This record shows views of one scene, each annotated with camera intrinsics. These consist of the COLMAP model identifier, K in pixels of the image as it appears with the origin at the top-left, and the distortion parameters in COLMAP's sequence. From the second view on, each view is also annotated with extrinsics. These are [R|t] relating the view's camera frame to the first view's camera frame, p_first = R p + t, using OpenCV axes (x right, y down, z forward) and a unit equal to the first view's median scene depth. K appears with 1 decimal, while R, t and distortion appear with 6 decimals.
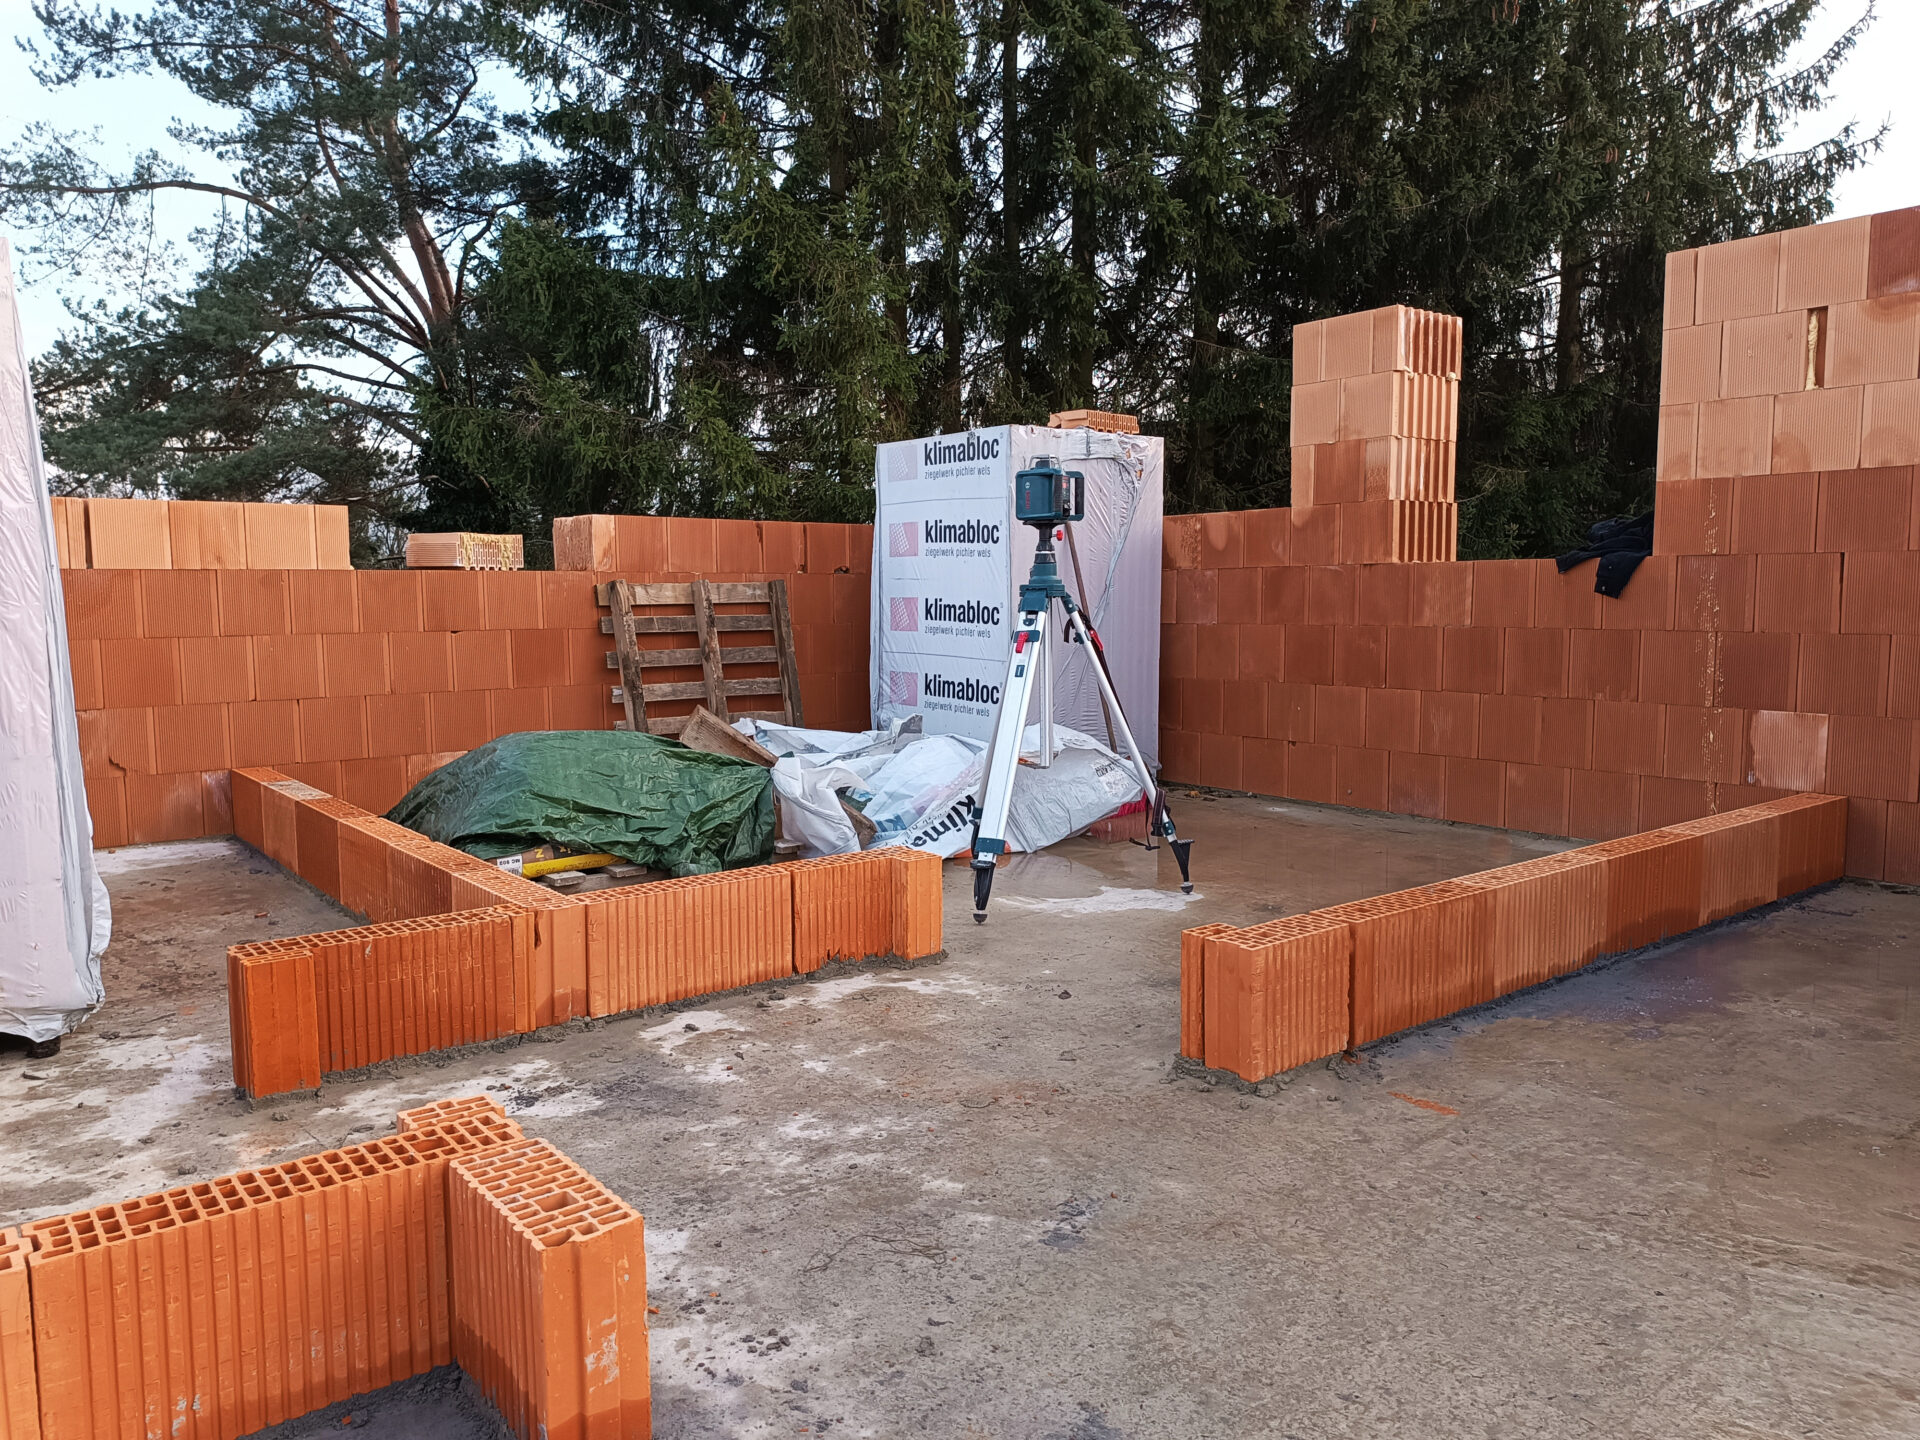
lens RADIAL K [[1364.9, 0, 967.5], [0, 1364.9, 726.2], [0, 0, 1]] dist [0.066464, -0.077441]
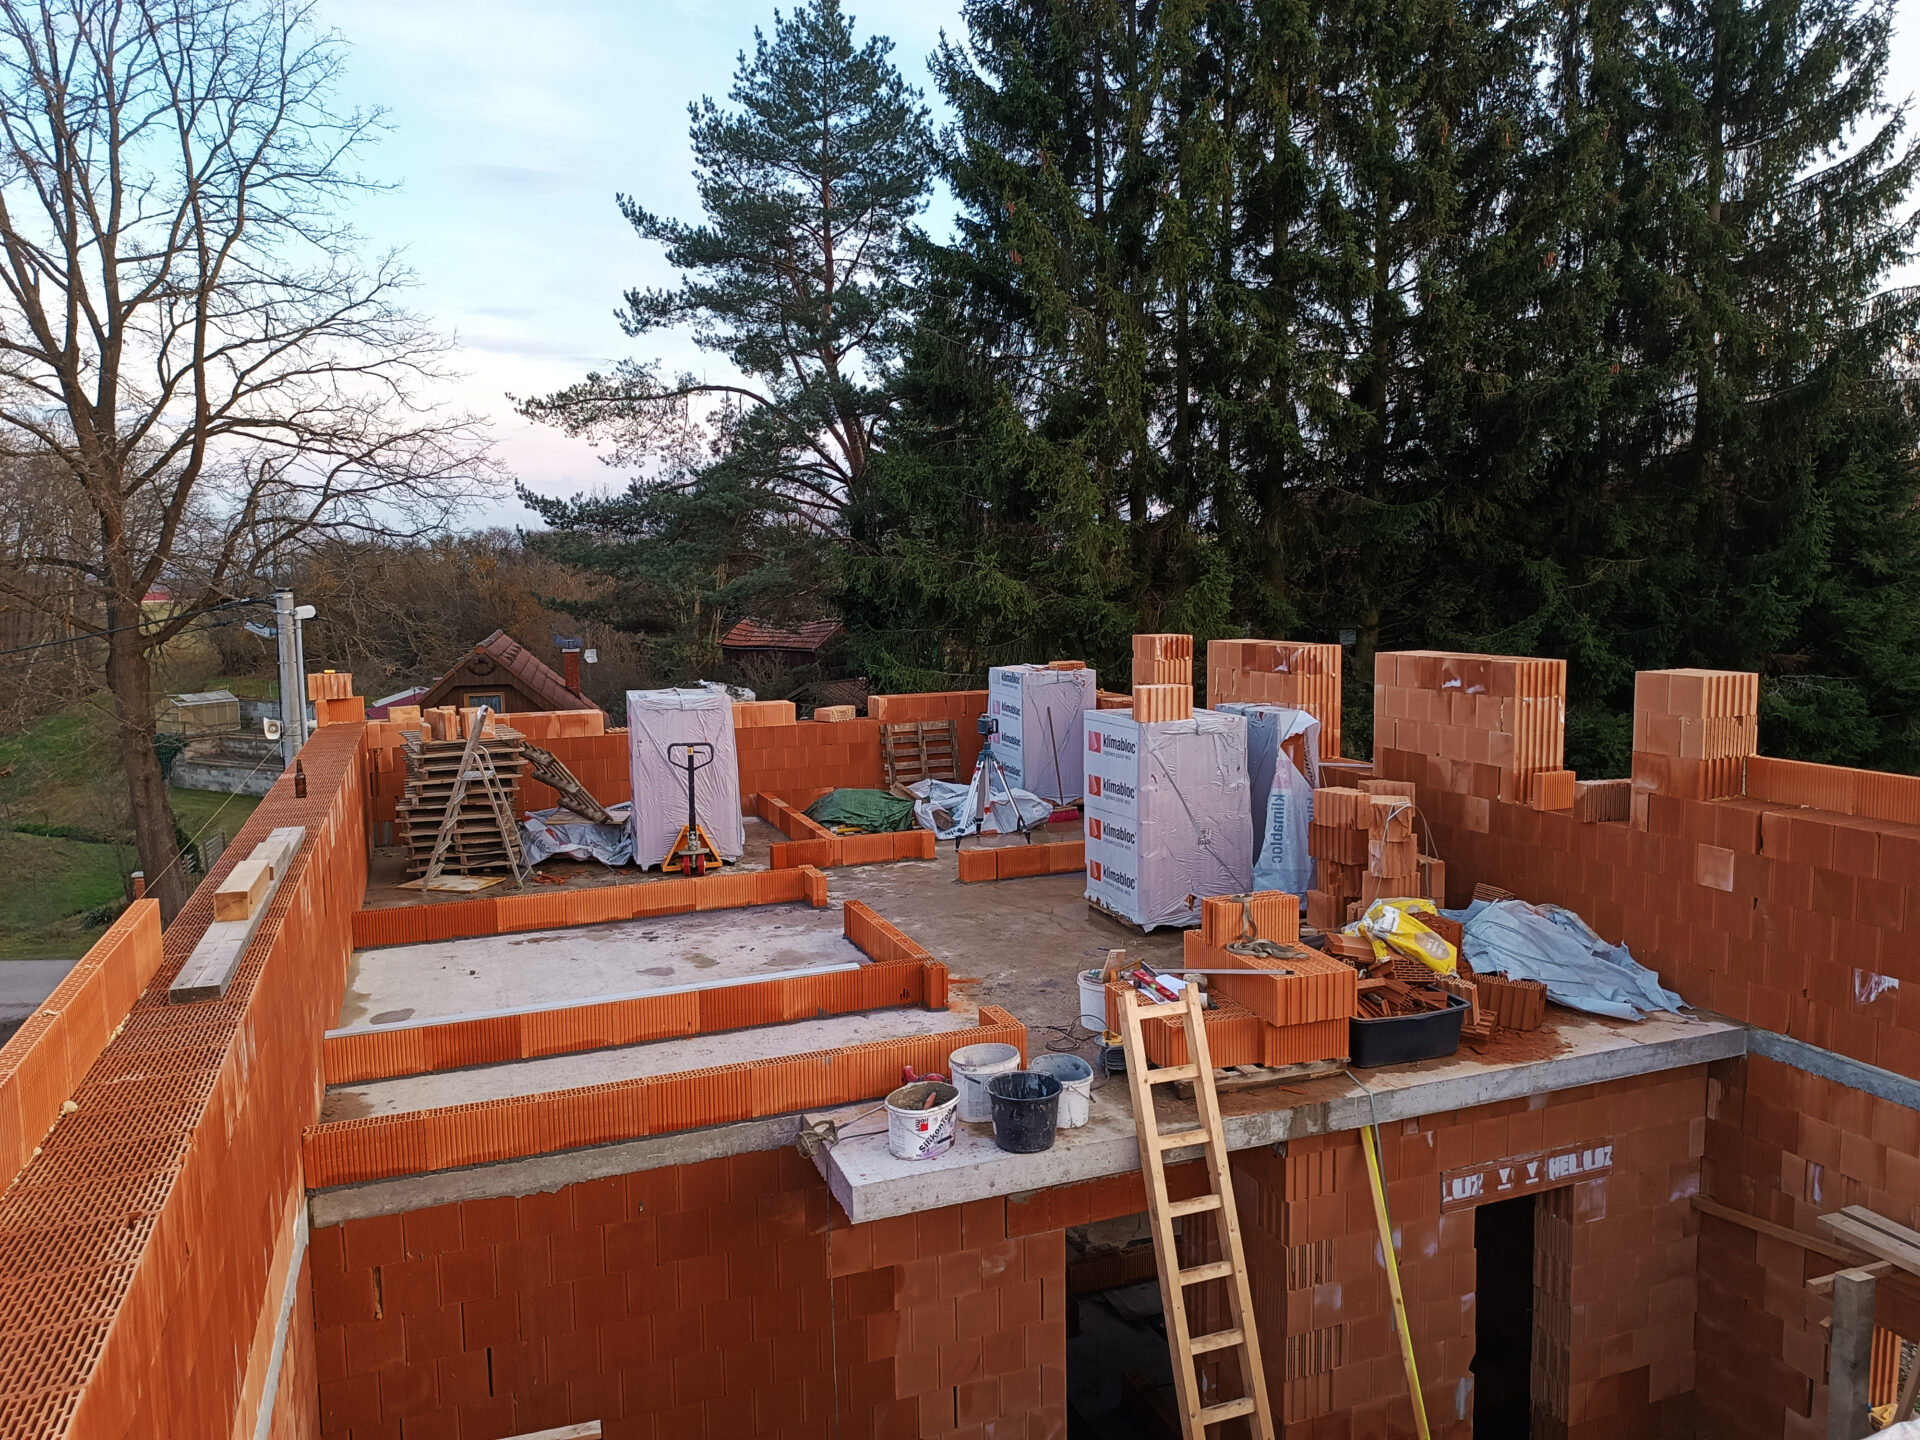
lens RADIAL K [[1358.5, 0, 948.9], [0, 1358.5, 759.6], [0, 0, 1]] dist [0.201446, -0.390264]
pose [[0.951406, 0.033287, -0.306134, 0.972808], [-0.019907, 0.998709, 0.046725, -0.238127], [0.307294, -0.038360, 0.950841, -2.141399]]
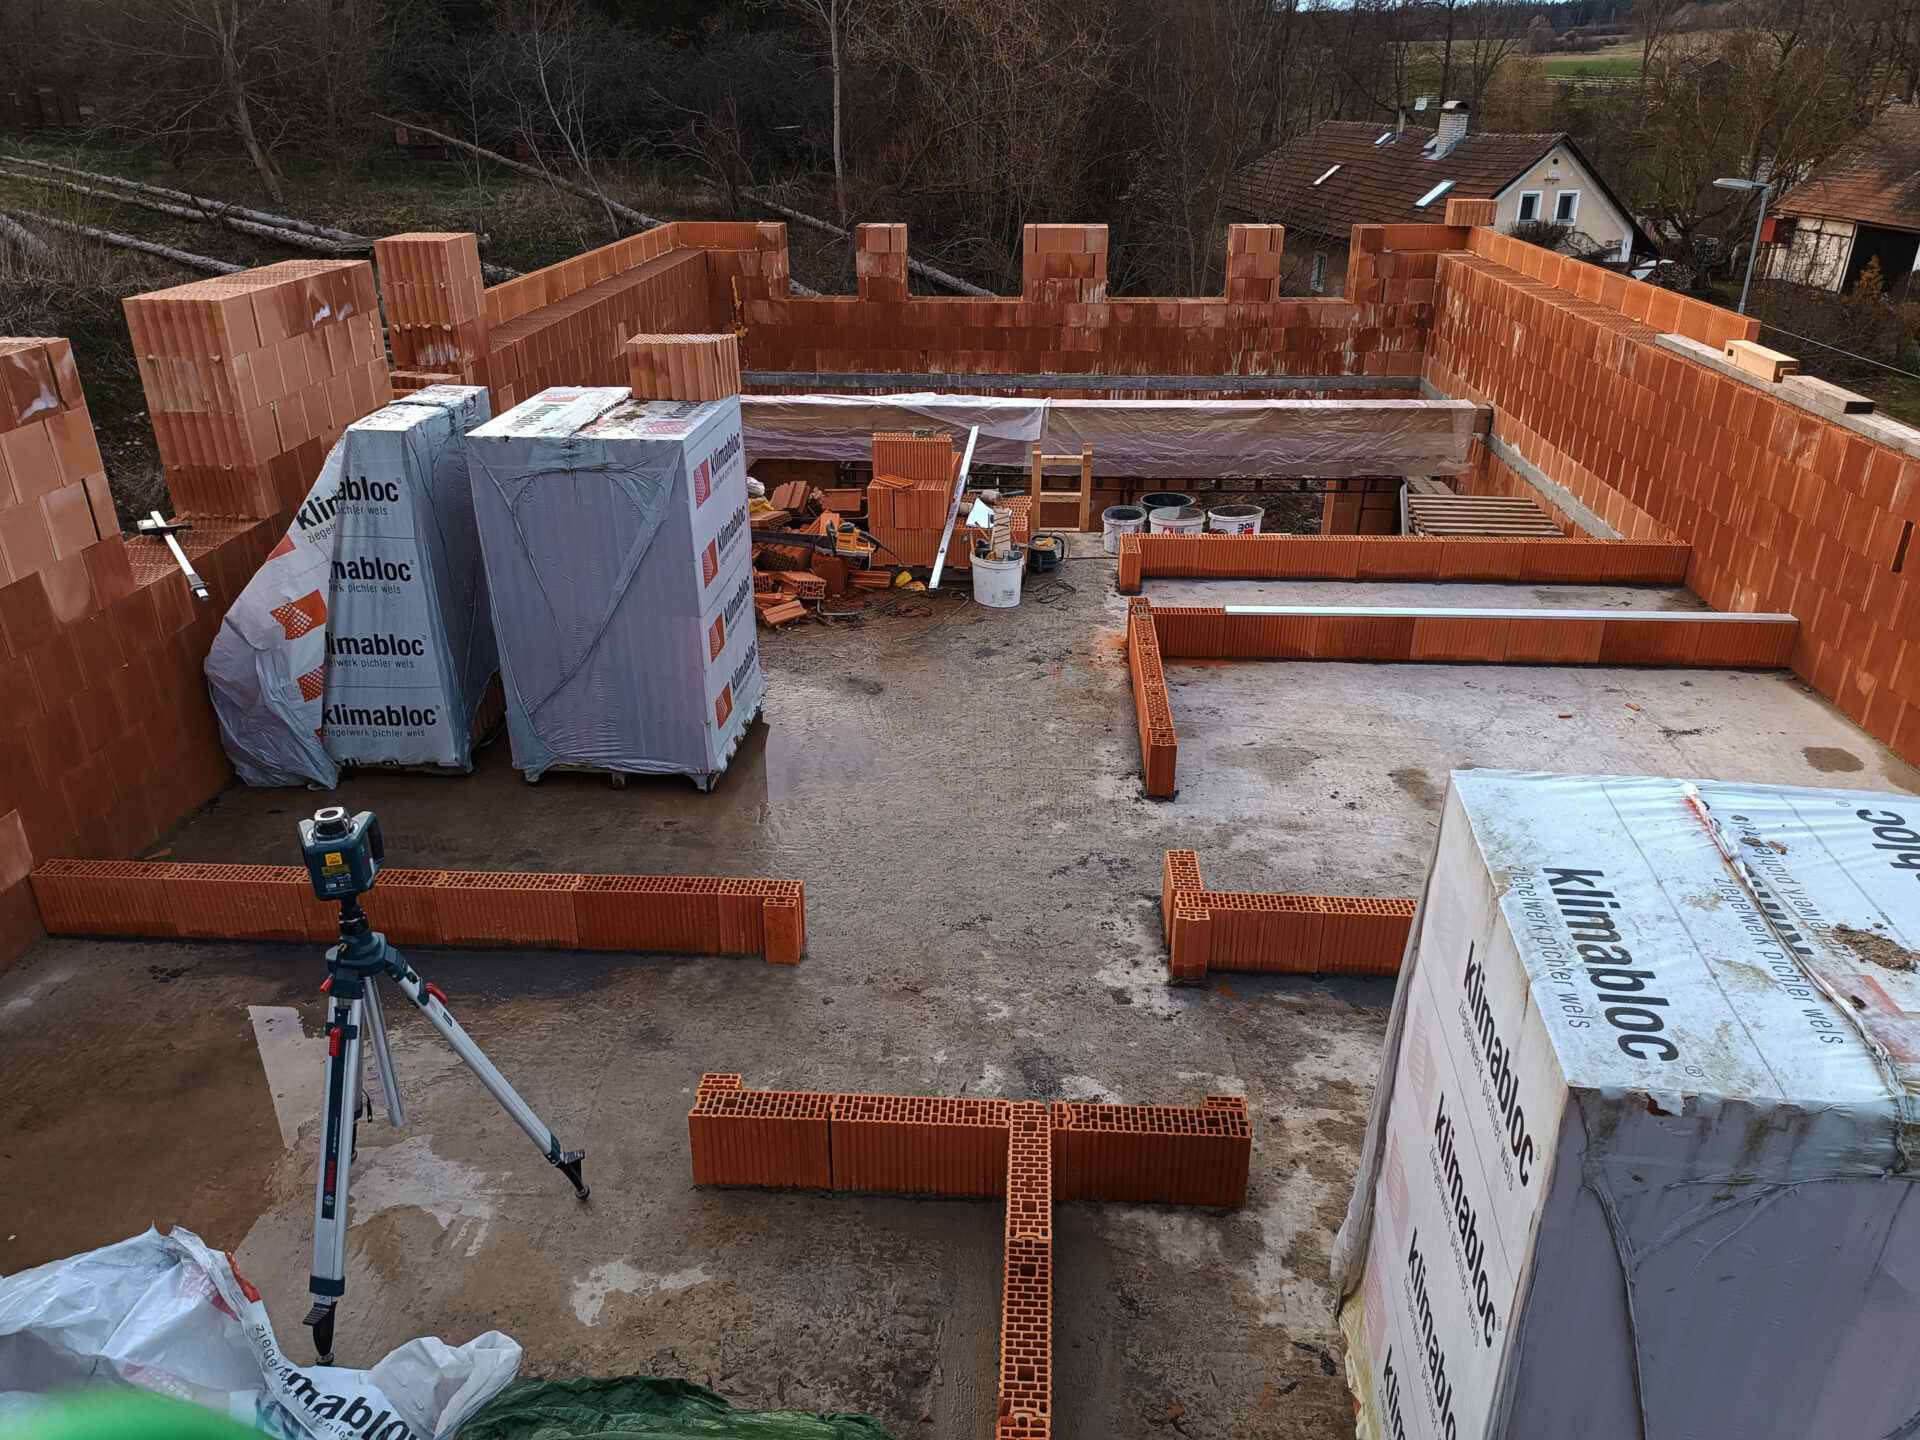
lens RADIAL K [[1364.9, 0, 967.5], [0, 1364.9, 726.2], [0, 0, 1]] dist [0.066464, -0.077441]
pose [[-0.746492, -0.268866, 0.608655, -0.680030], [0.071665, 0.876920, 0.475264, -0.582340], [-0.661524, 0.398400, -0.635346, 1.227201]]
